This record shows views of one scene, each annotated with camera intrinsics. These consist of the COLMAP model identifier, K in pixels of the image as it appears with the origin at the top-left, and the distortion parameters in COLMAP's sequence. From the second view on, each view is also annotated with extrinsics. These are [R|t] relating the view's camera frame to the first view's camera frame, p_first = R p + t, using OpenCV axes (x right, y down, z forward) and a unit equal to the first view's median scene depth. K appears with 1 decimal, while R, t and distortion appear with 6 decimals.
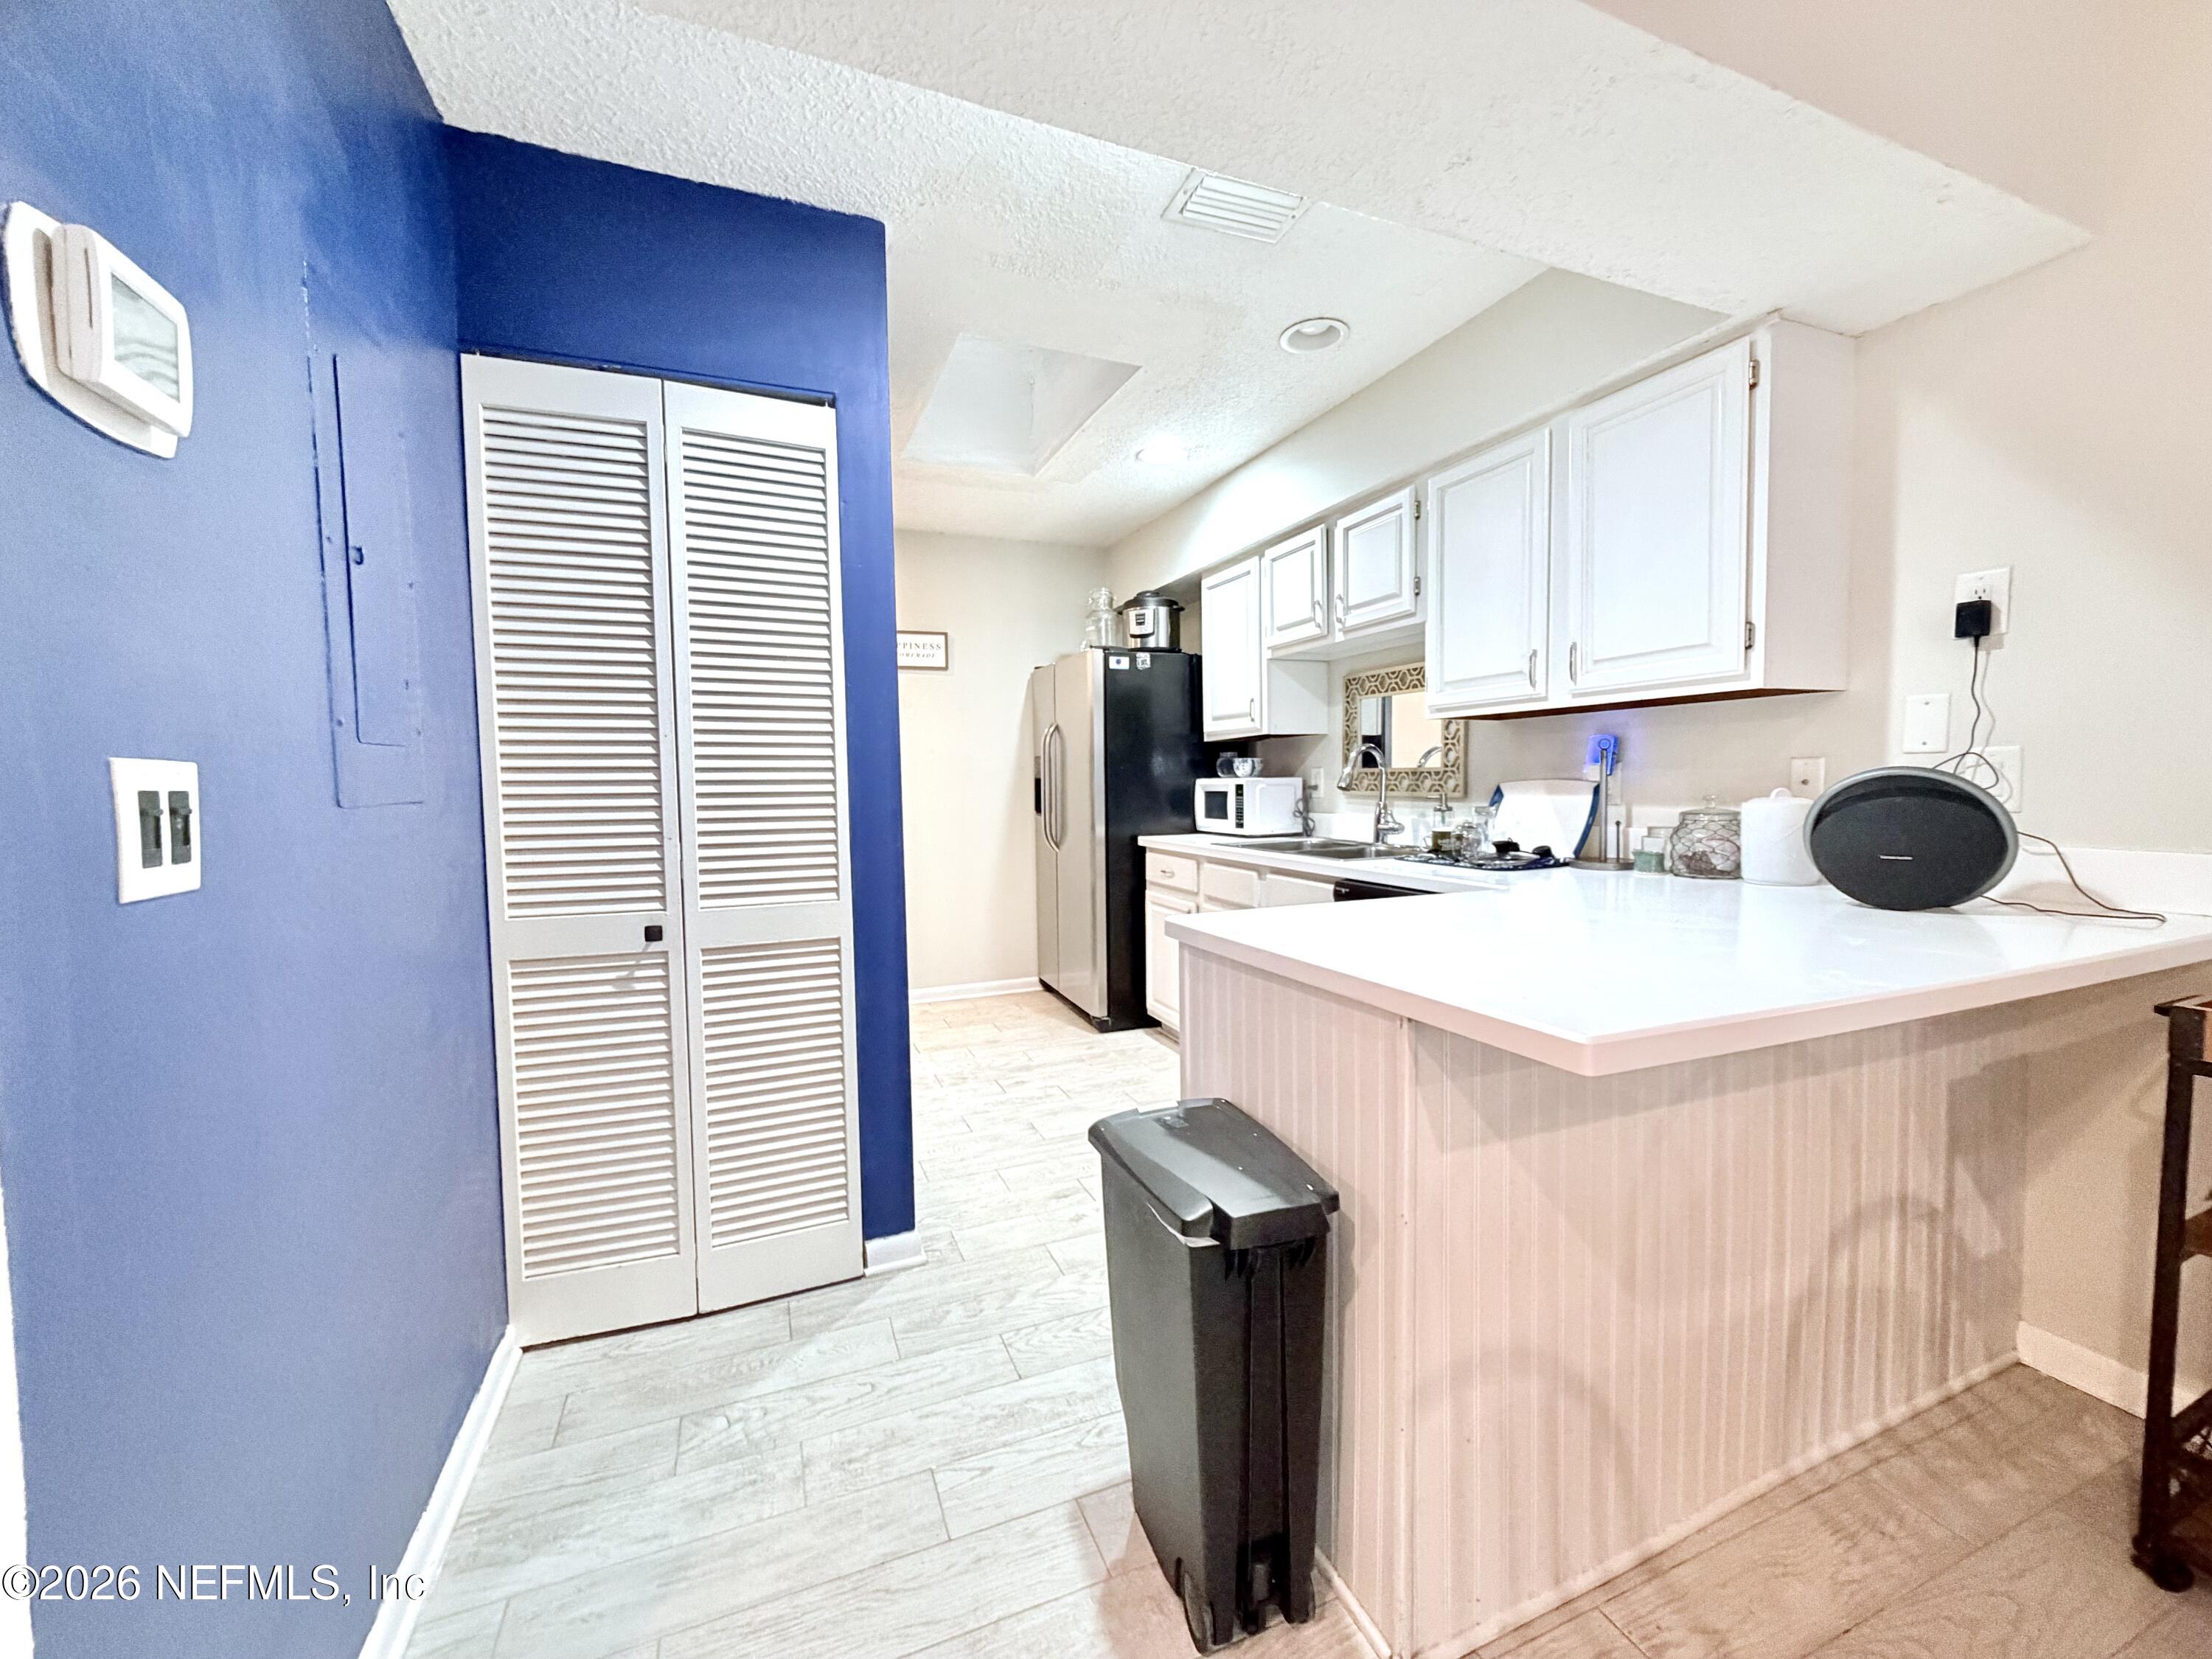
lens RADIAL K [[894.1, 0, 1106.0], [0, 894.1, 829.5], [0, 0, 1]] dist [0.004665, -0.000024]
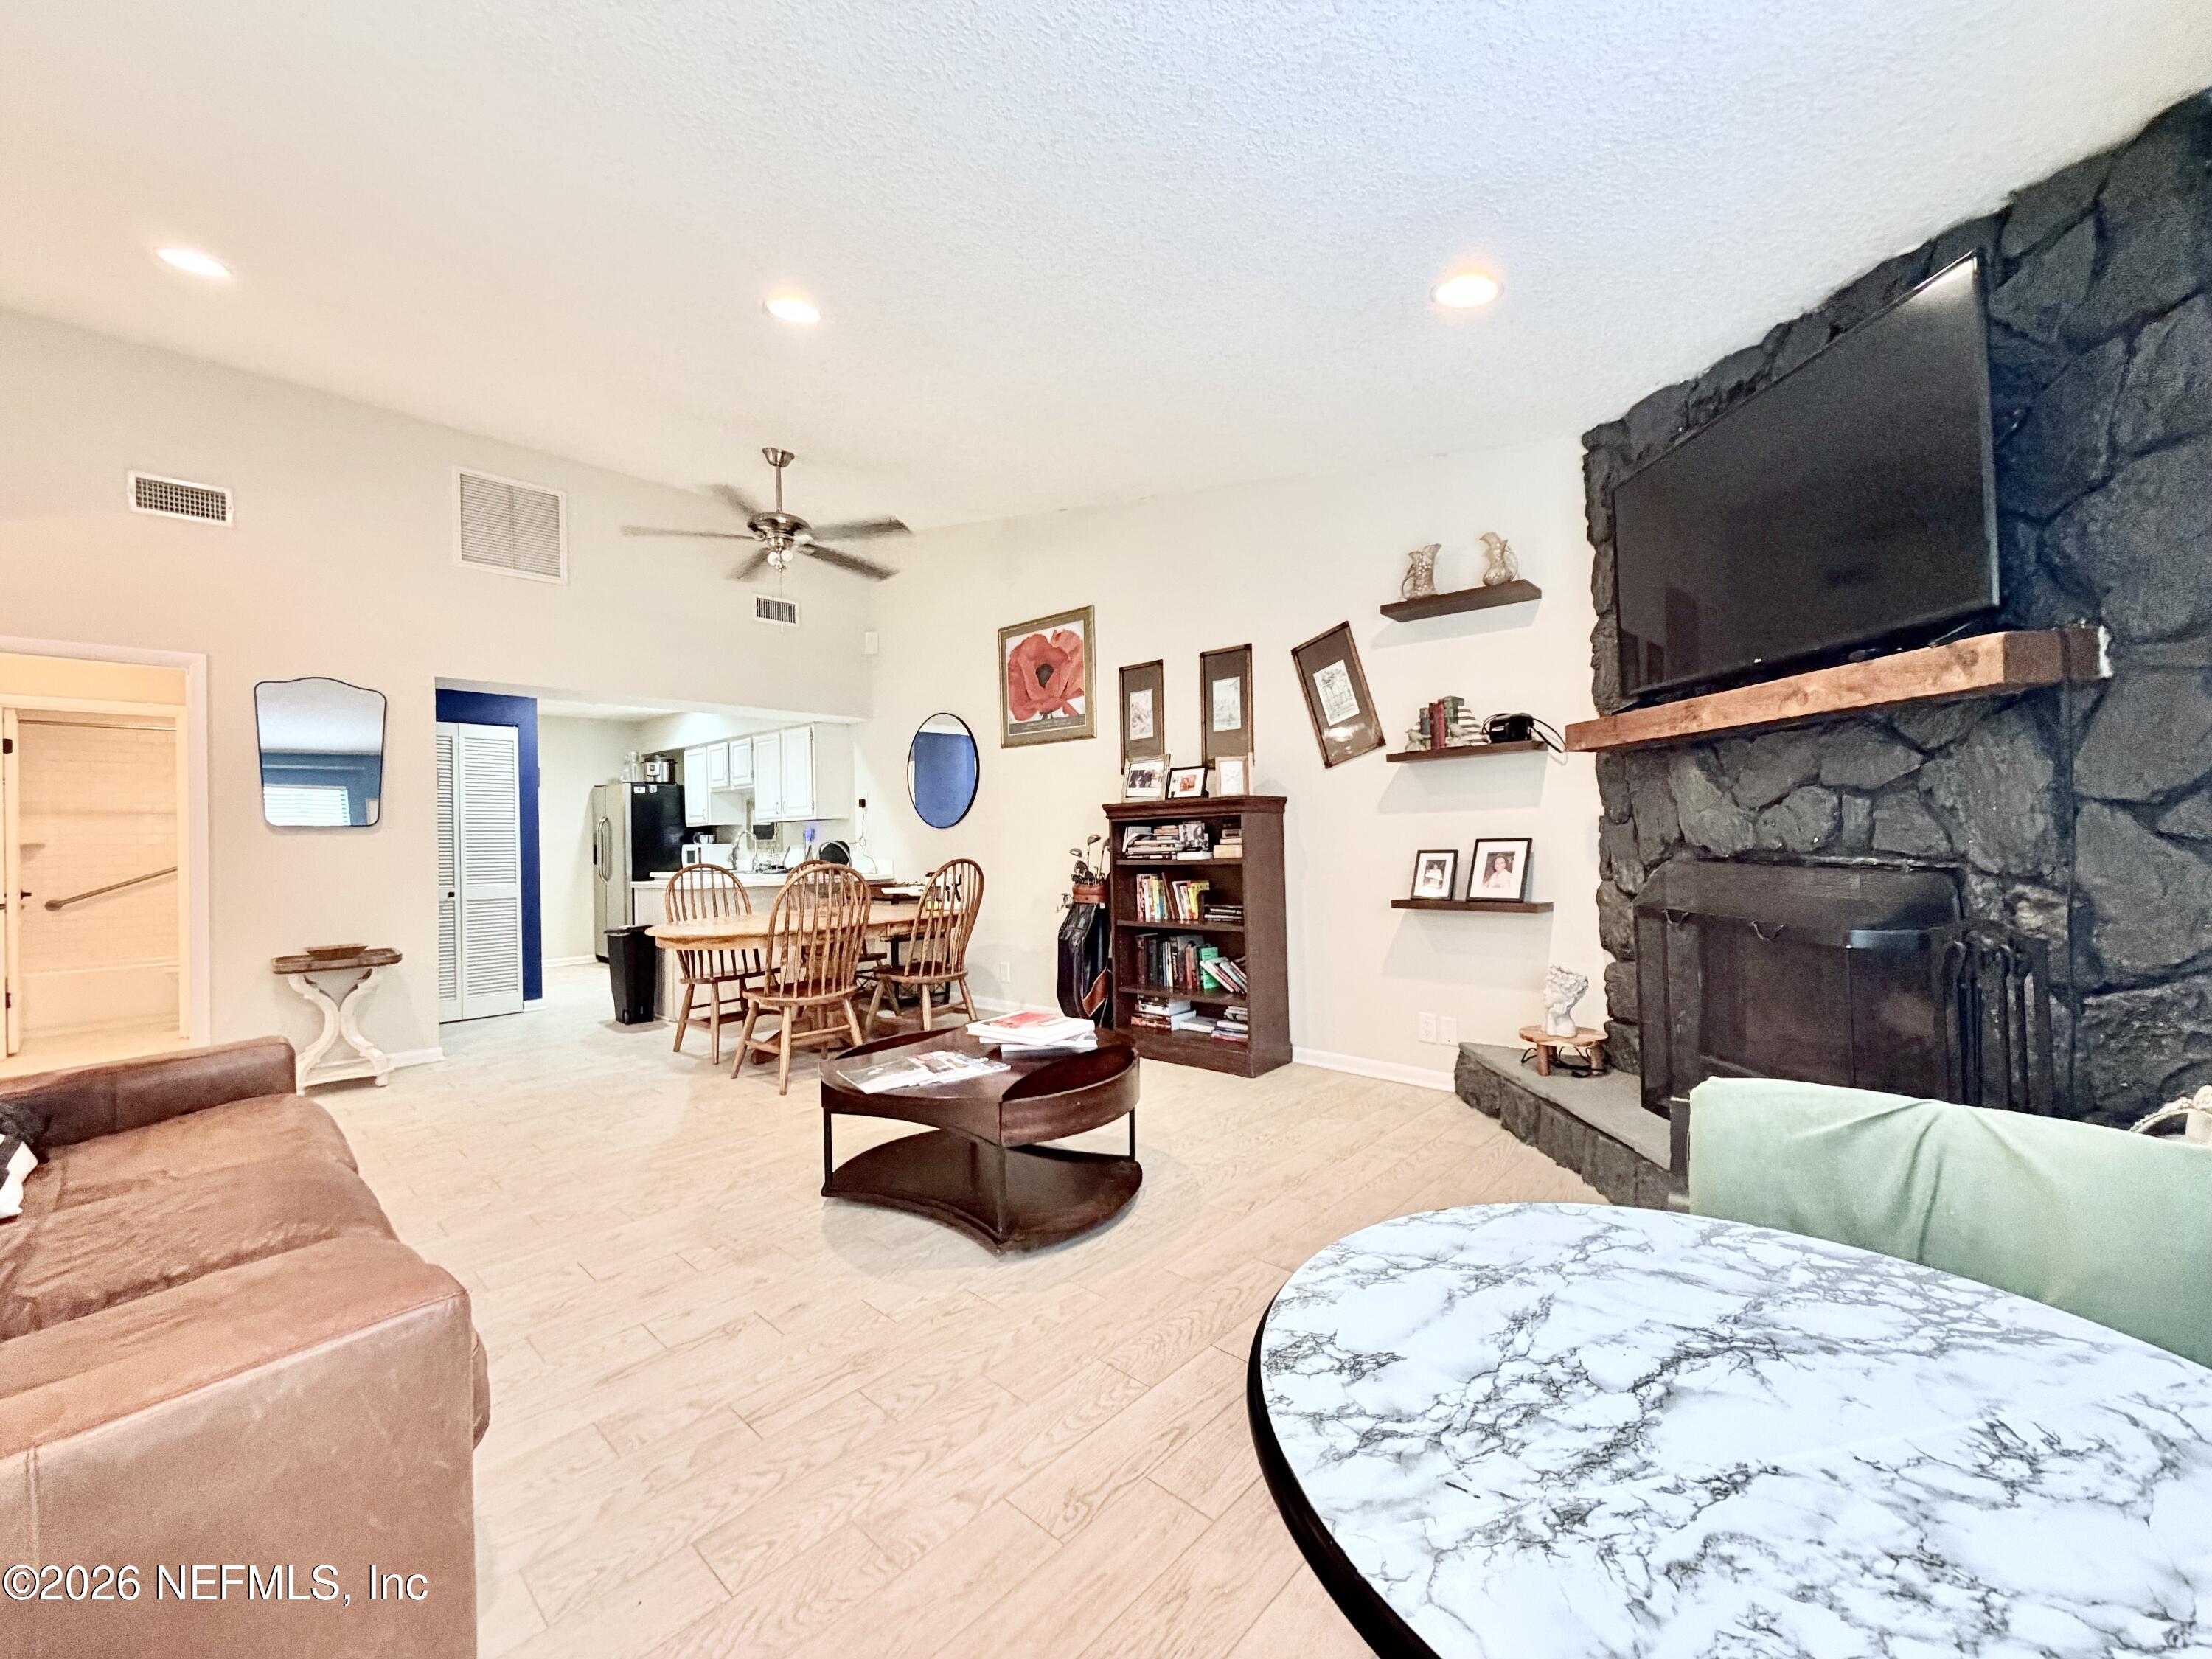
lens RADIAL K [[894.1, 0, 1106.0], [0, 894.1, 829.5], [0, 0, 1]] dist [0.004665, -0.000024]
pose [[0.907985, -0.001787, 0.419000, 0.128045], [0.032853, 0.997216, -0.066941, 0.082543], [-0.417713, 0.074547, 0.905515, -1.351250]]
